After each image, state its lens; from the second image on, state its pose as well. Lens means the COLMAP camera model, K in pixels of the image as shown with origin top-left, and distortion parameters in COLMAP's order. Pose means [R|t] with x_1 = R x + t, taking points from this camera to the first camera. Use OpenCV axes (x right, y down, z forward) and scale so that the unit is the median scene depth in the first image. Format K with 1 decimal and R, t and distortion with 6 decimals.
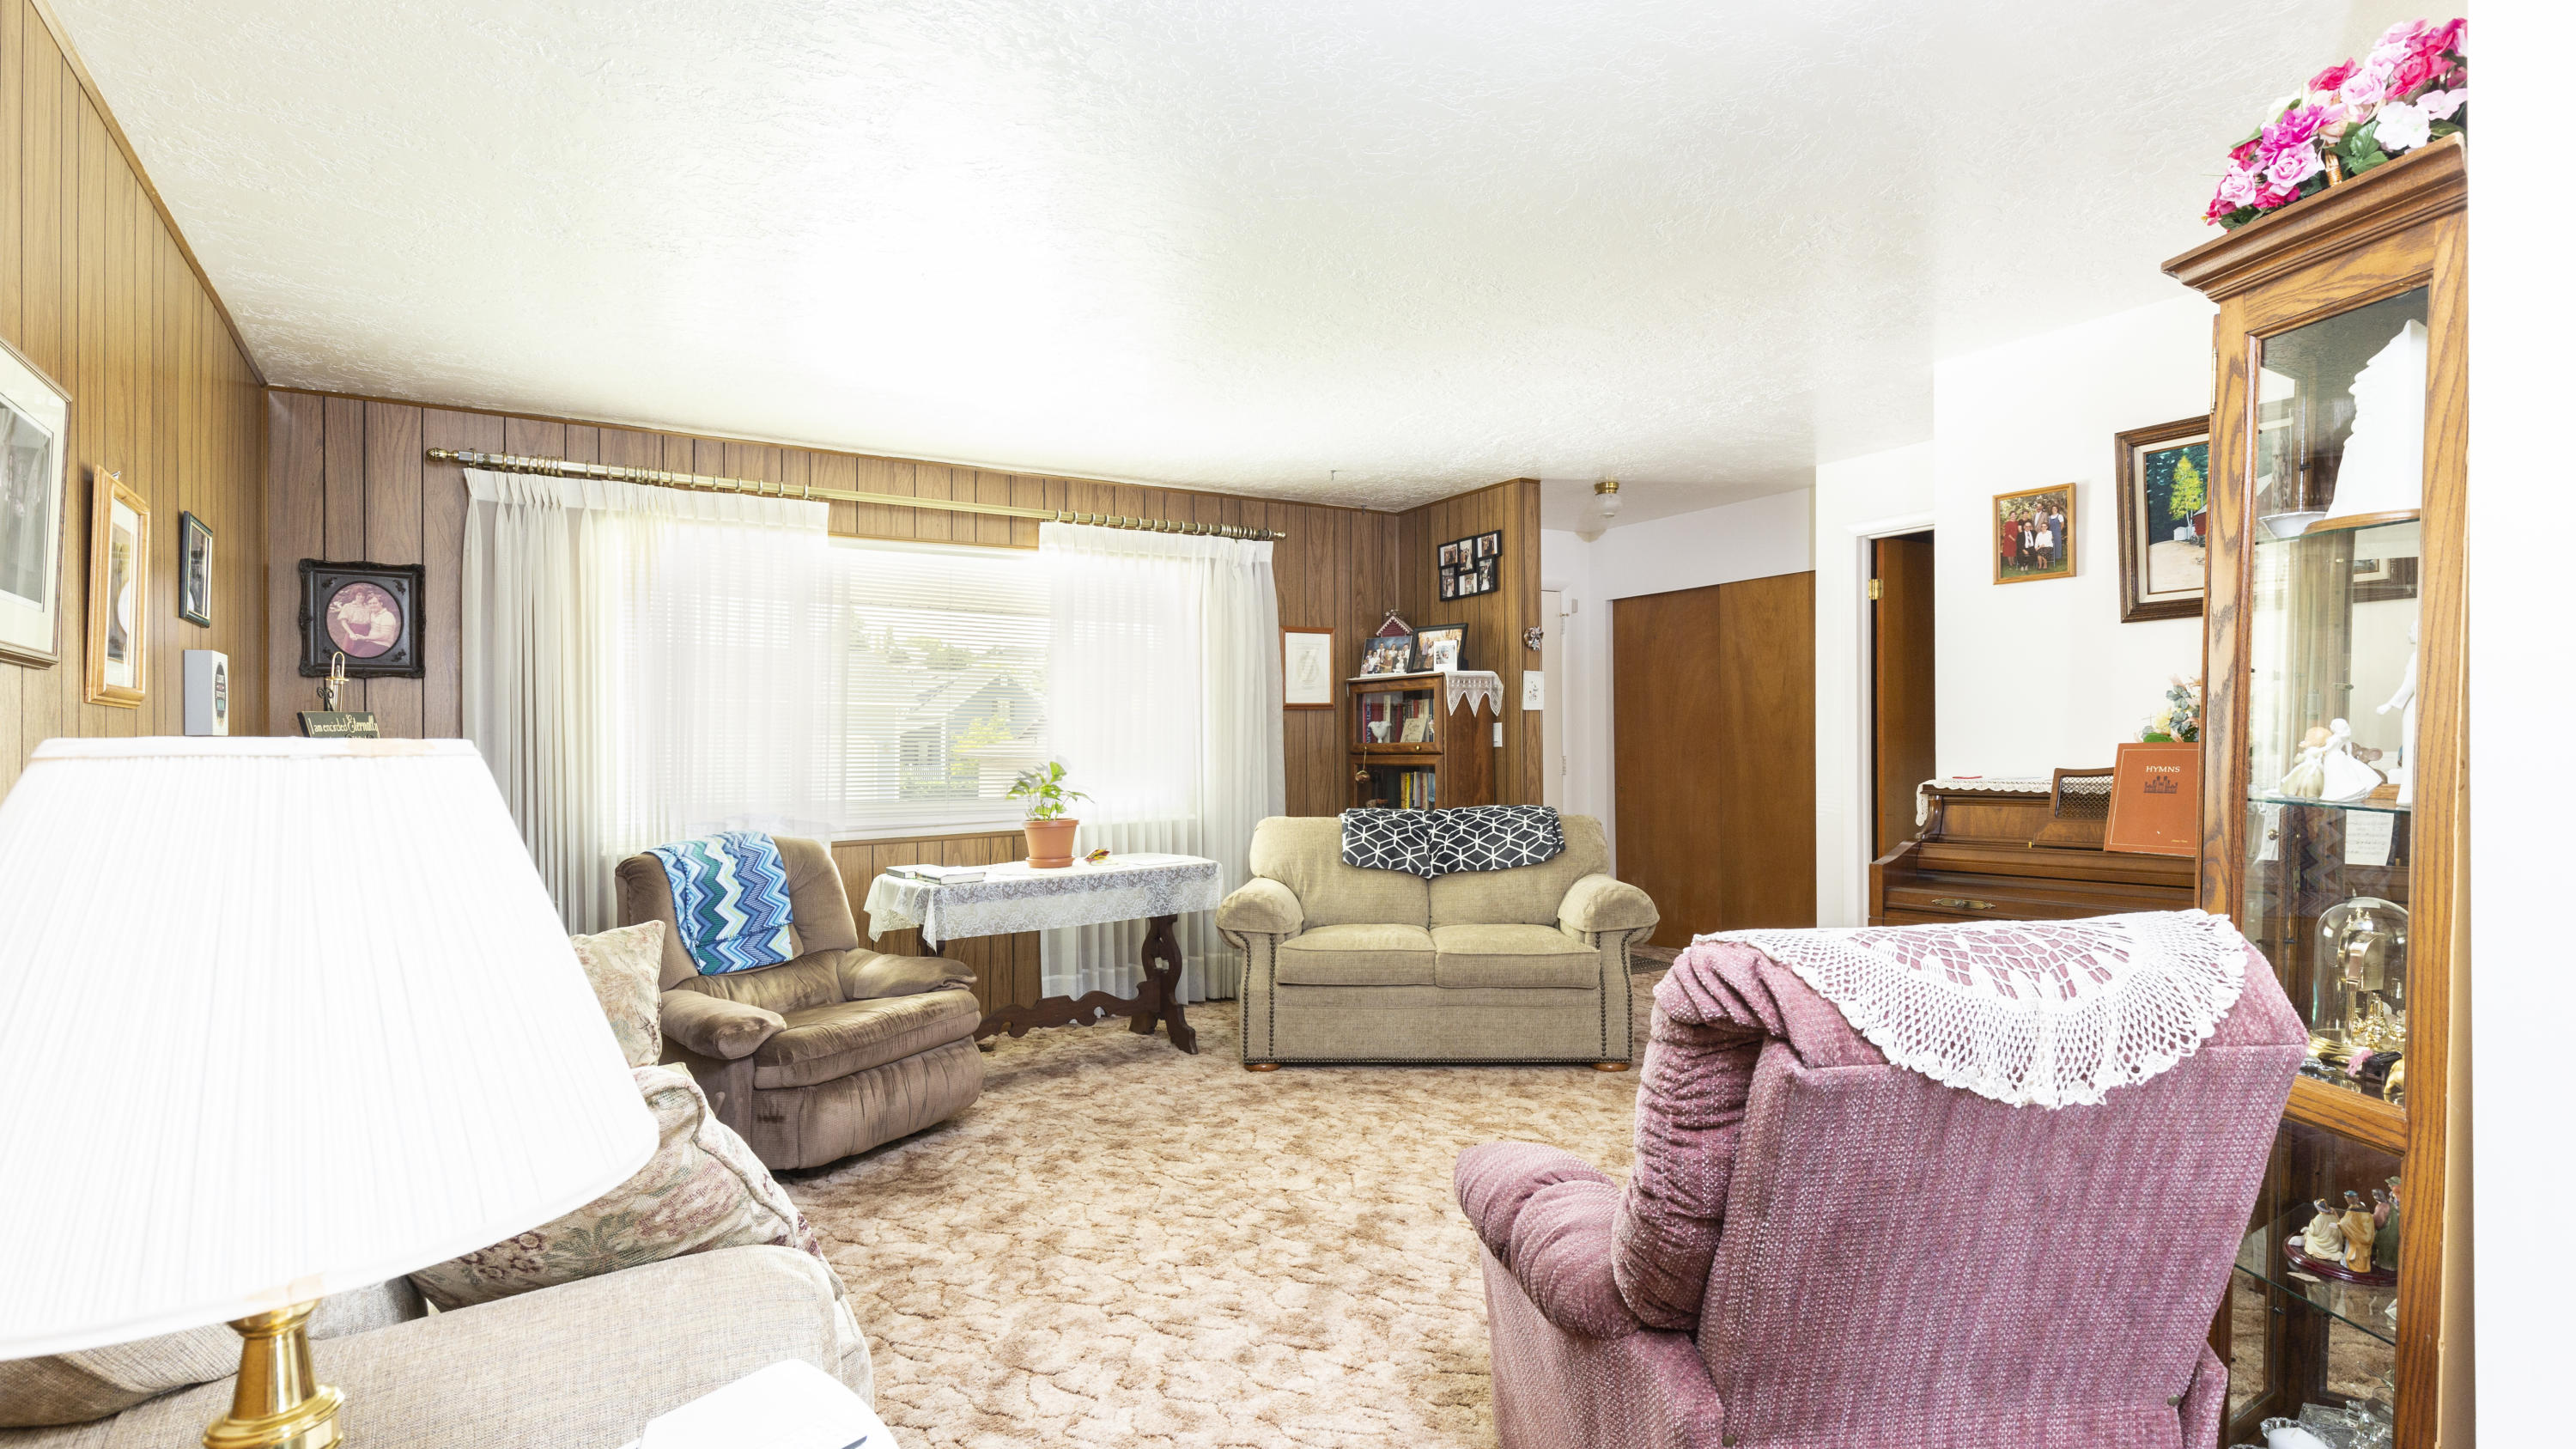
lens RADIAL K [[1212.6, 0, 1294.2], [0, 1212.6, 745.1], [0, 0, 1]] dist [0.000489, 0.000036]
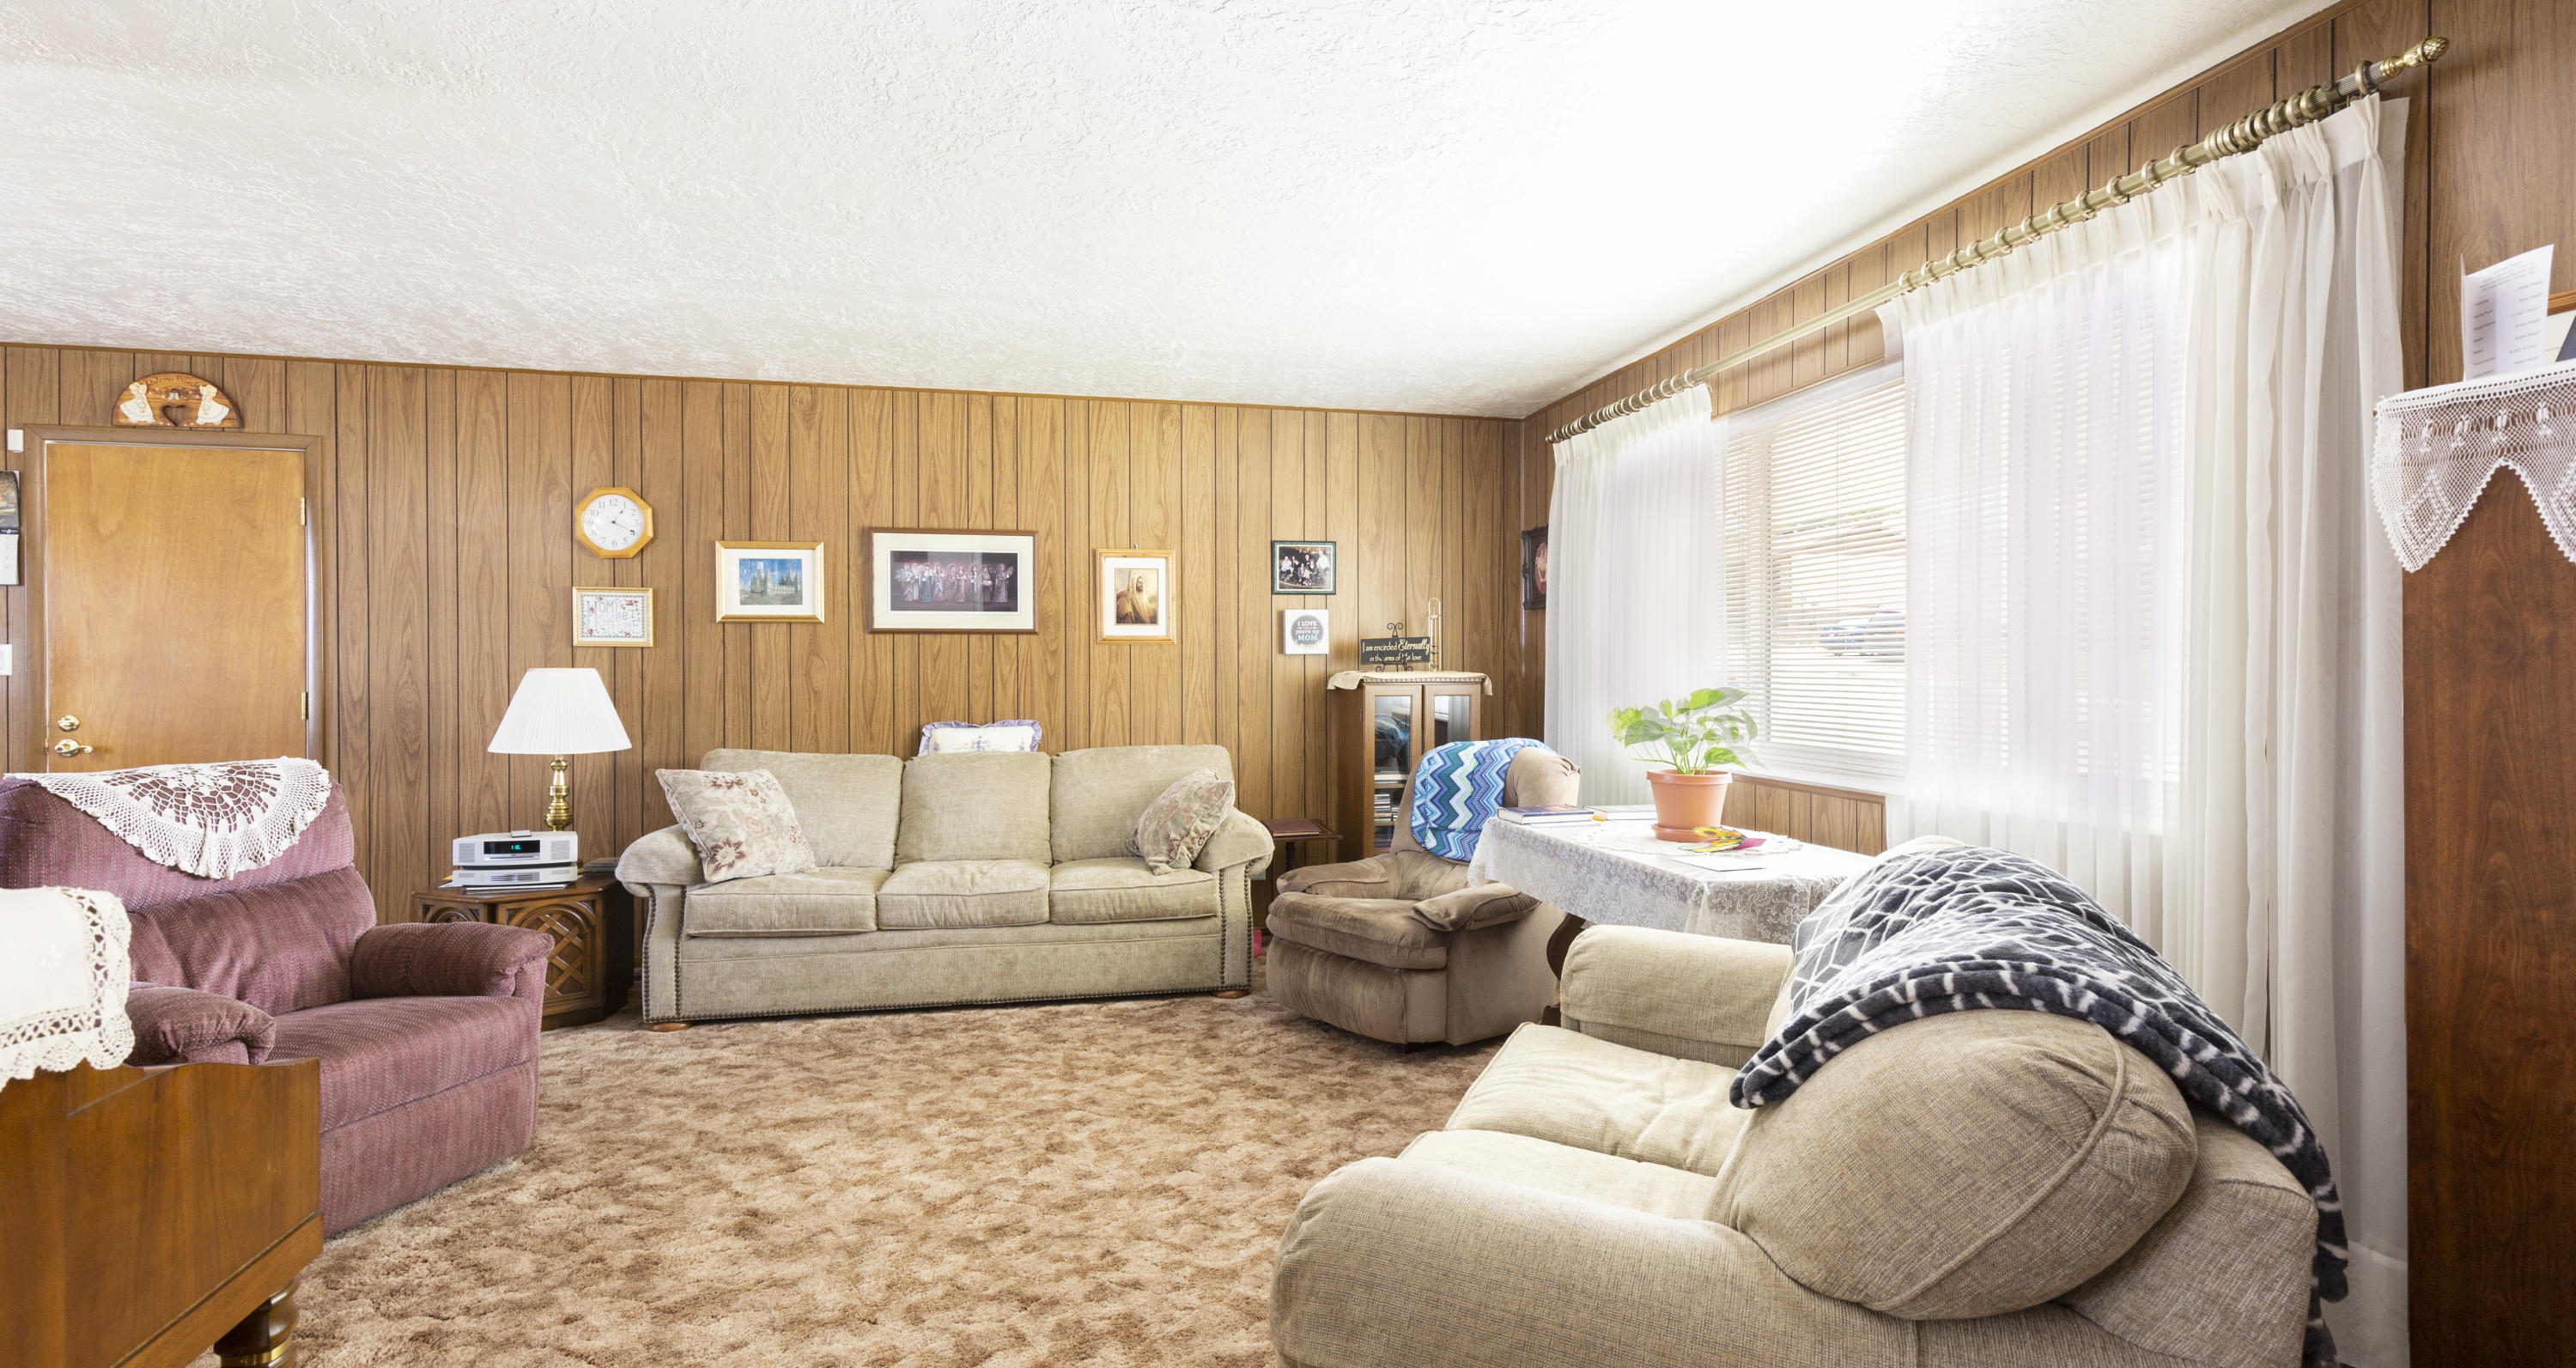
lens RADIAL K [[1134.7, 0, 1294.7], [0, 1134.7, 666.5], [0, 0, 1]] dist [0.000505, 0.000023]
pose [[-0.340779, 0.011611, -0.940072, 0.594098], [0.003711, 0.999933, 0.011005, -0.007553], [0.940136, 0.000261, -0.340799, 1.221150]]
